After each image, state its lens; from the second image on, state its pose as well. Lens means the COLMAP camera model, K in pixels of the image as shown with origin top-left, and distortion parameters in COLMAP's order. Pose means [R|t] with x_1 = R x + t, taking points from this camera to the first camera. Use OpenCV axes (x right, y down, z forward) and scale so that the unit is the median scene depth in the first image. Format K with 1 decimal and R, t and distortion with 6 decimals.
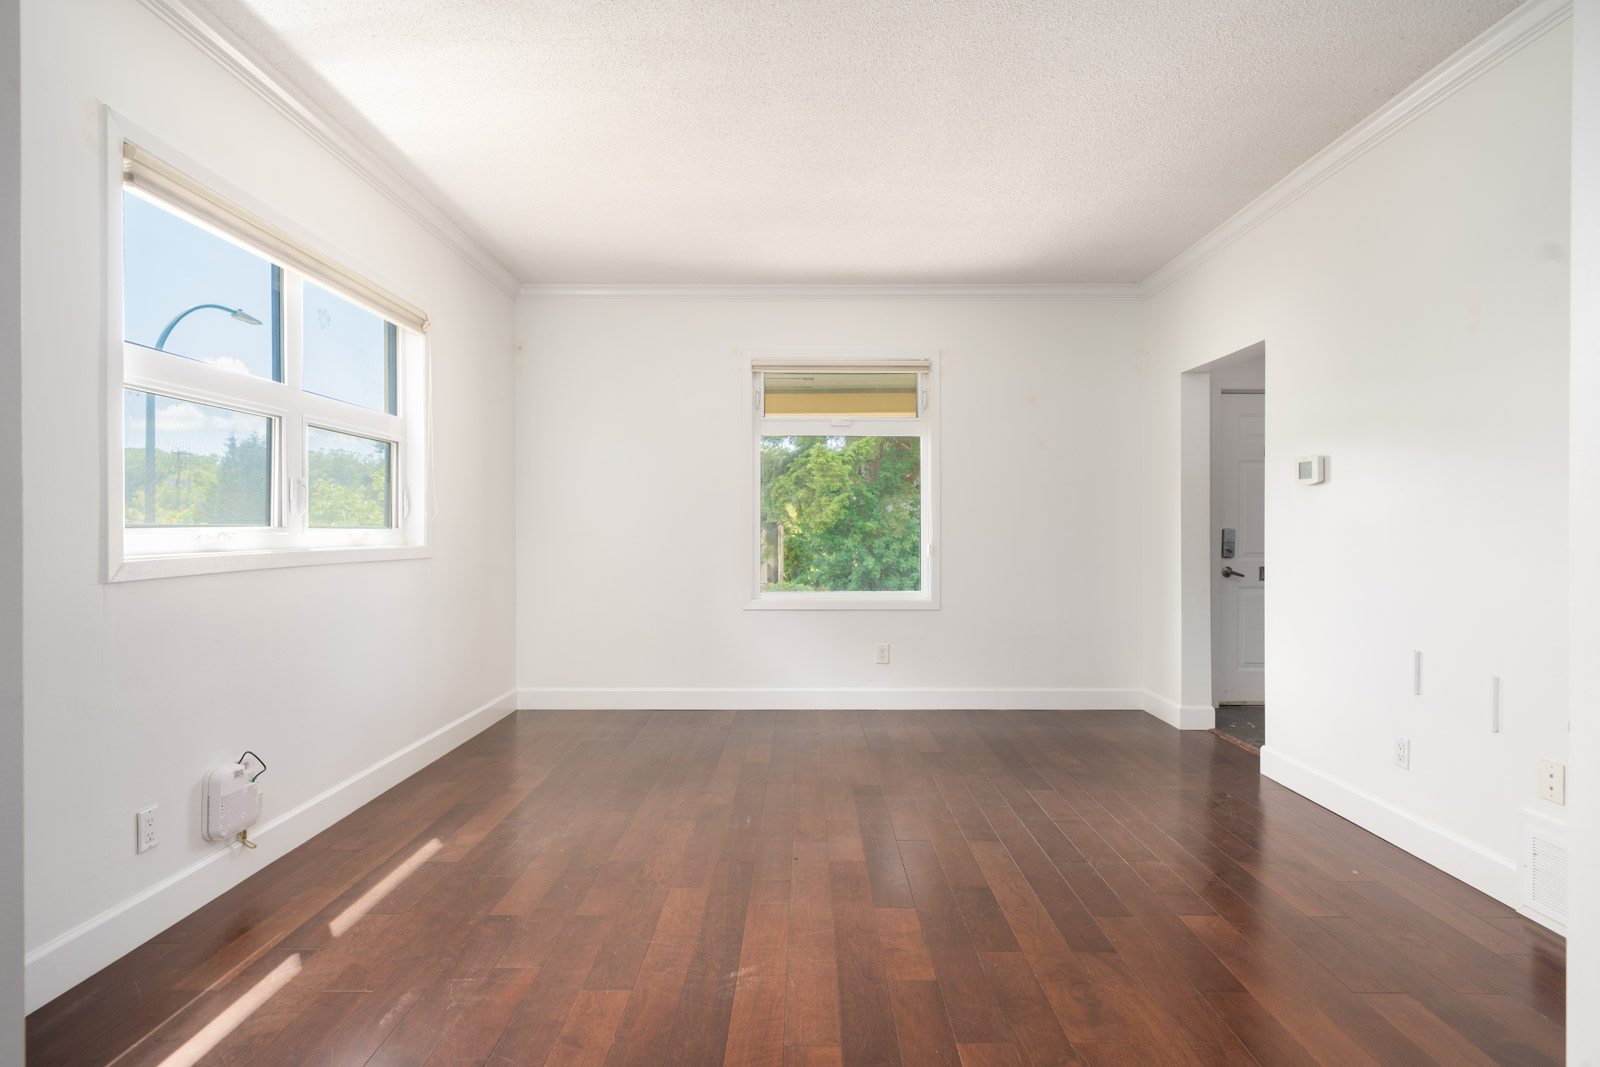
lens RADIAL K [[830.9, 0, 802.3], [0, 830.9, 539.1], [0, 0, 1]] dist [0.005602, 0.000854]
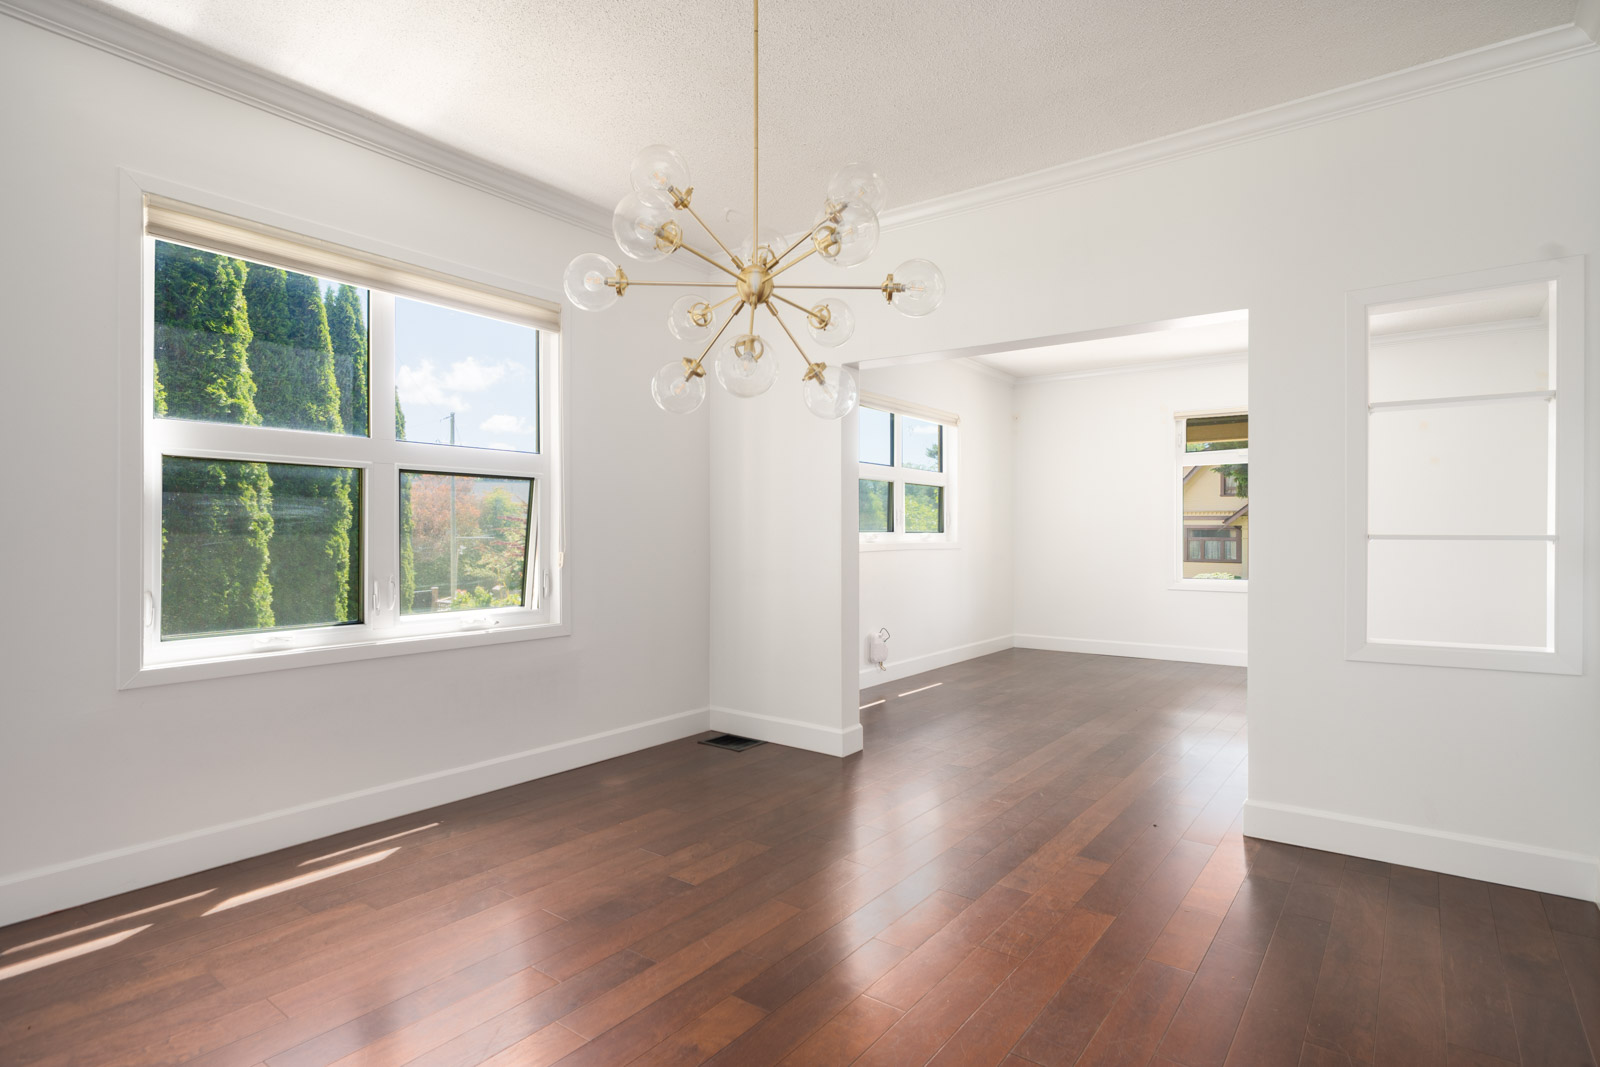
lens RADIAL K [[830.9, 0, 809.2], [0, 830.9, 534.5], [0, 0, 1]] dist [0.005602, 0.000854]
pose [[0.807441, -0.000810, -0.589947, 0.562531], [-0.003302, 0.999977, -0.005893, 0.001413], [0.589939, 0.006706, 0.807420, -1.038385]]
